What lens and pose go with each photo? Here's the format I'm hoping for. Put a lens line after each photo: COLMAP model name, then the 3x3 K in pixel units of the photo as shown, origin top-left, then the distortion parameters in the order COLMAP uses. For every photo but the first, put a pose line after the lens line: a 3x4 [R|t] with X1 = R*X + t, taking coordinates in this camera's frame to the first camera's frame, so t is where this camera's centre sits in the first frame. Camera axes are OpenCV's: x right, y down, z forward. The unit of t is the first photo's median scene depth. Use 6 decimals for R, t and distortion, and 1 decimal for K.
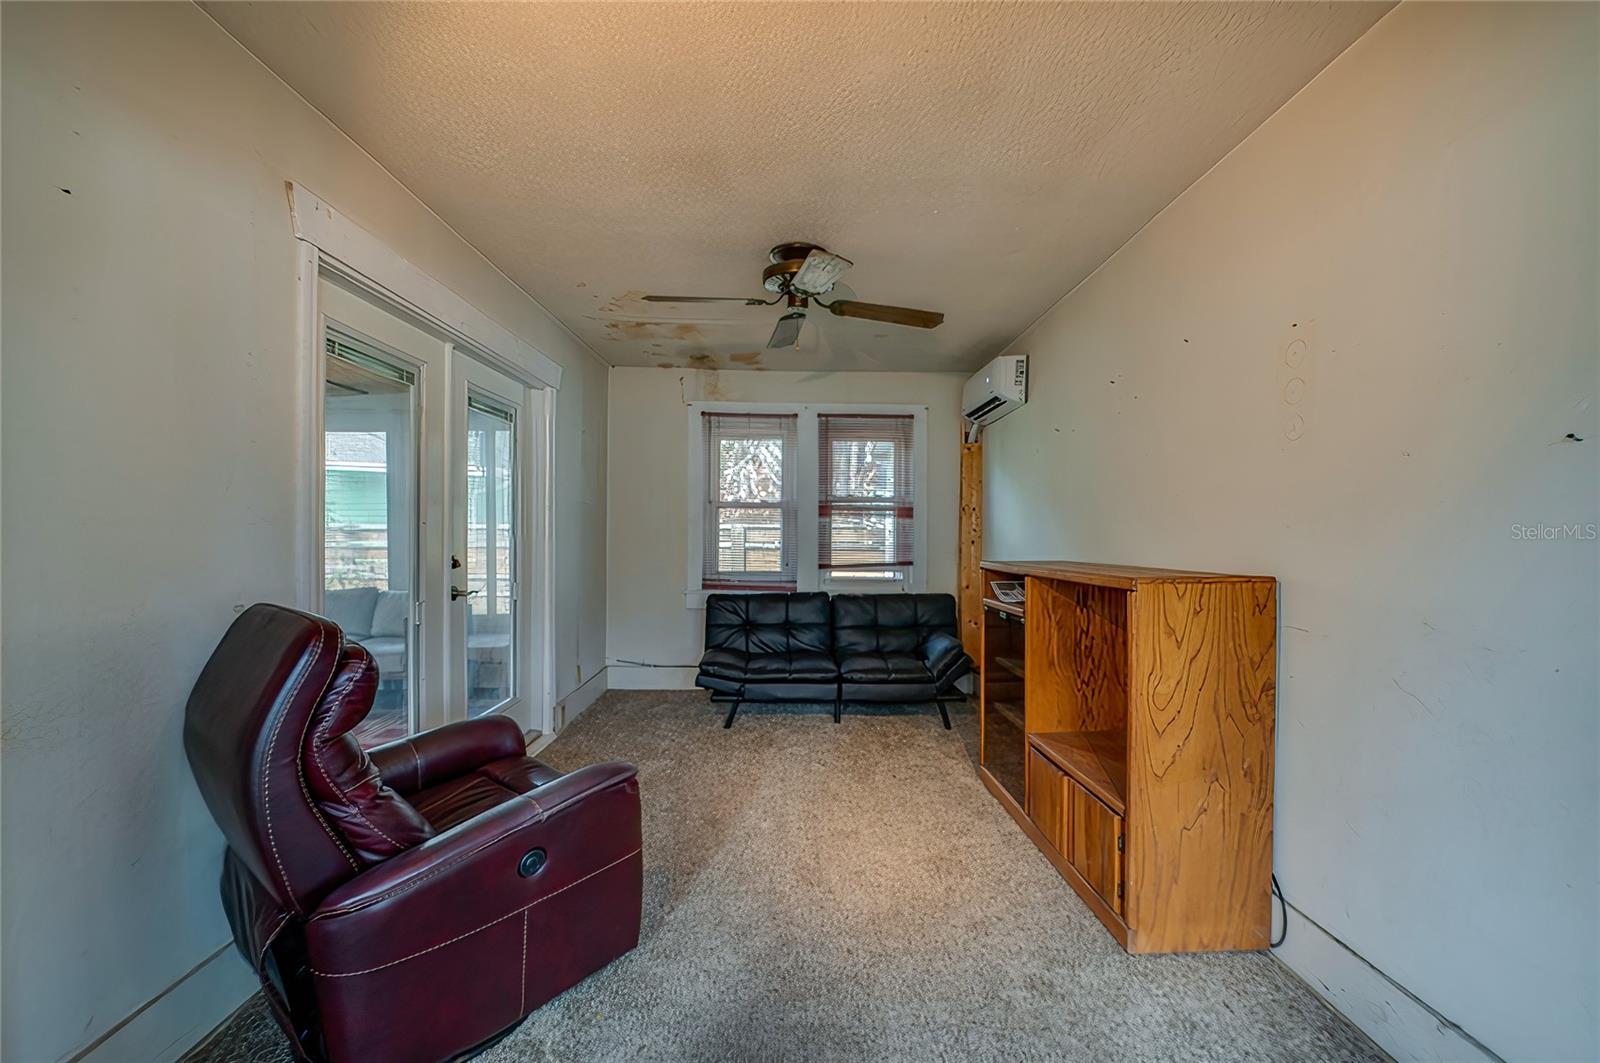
lens RADIAL K [[660.6, 0, 800.0], [0, 660.6, 531.5], [0, 0, 1]] dist [0.000147, 0.000106]
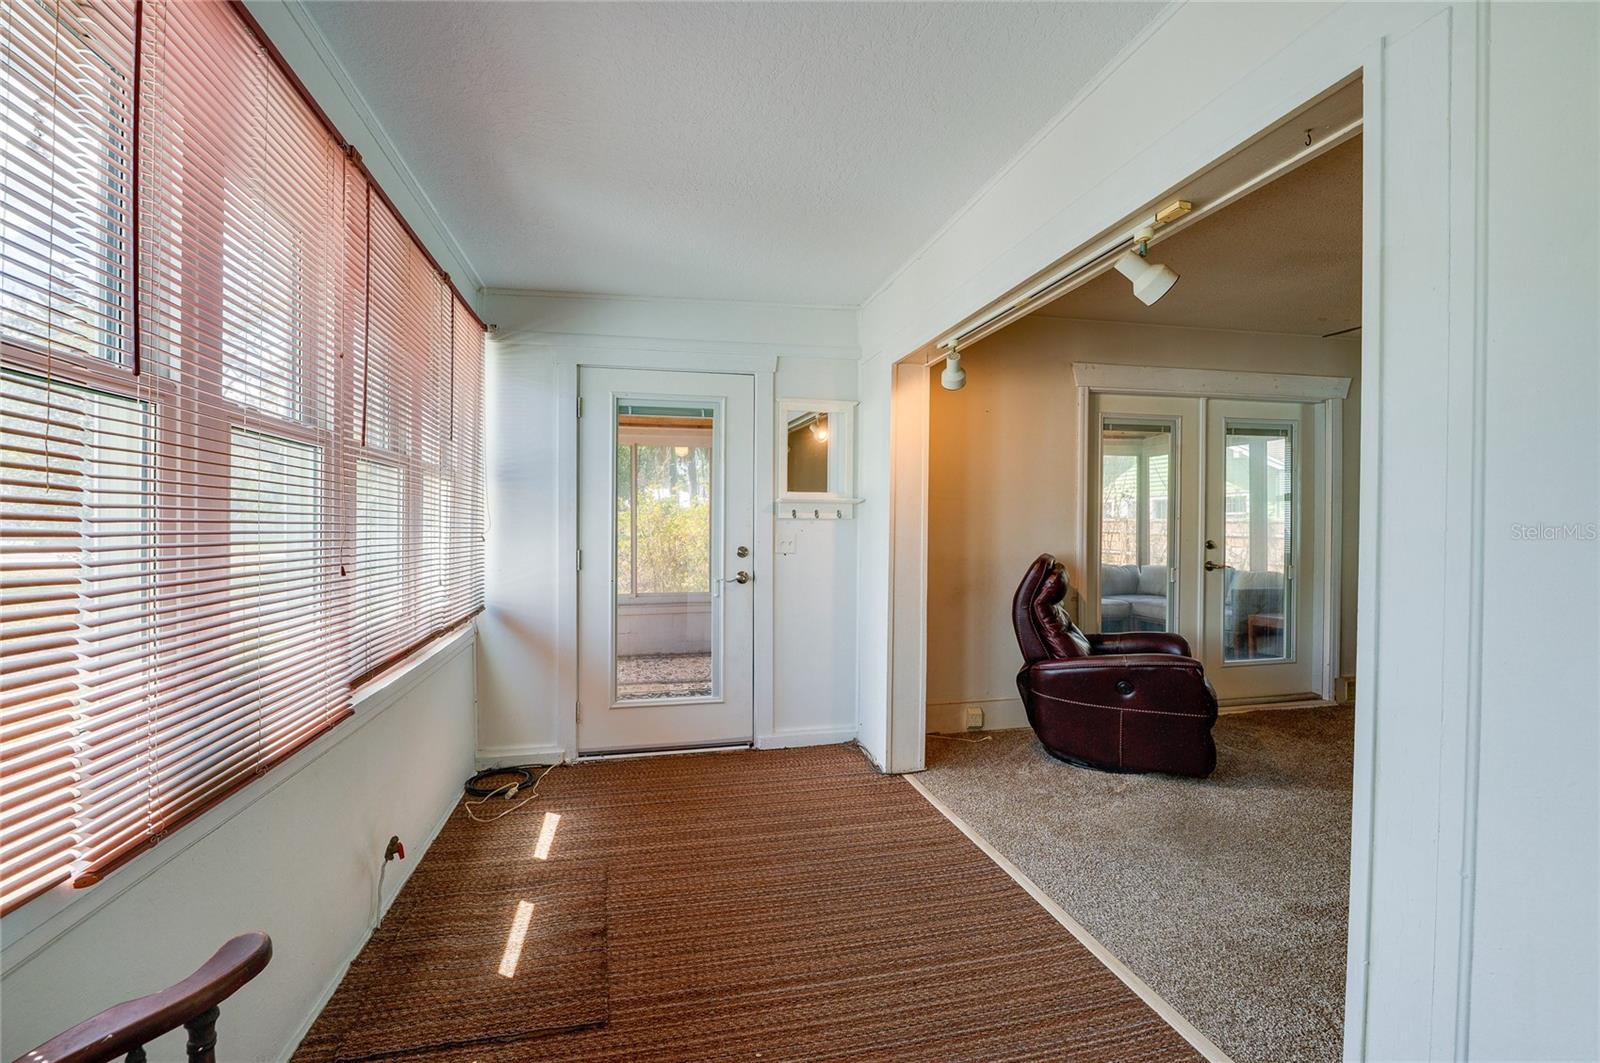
lens RADIAL K [[660.6, 0, 800.0], [0, 660.6, 531.5], [0, 0, 1]] dist [0.000147, 0.000106]
pose [[0.230520, 0.013099, -0.972980, 1.254483], [-0.006791, 0.999907, 0.011852, 0.012734], [0.973044, 0.003876, 0.230587, -0.389960]]
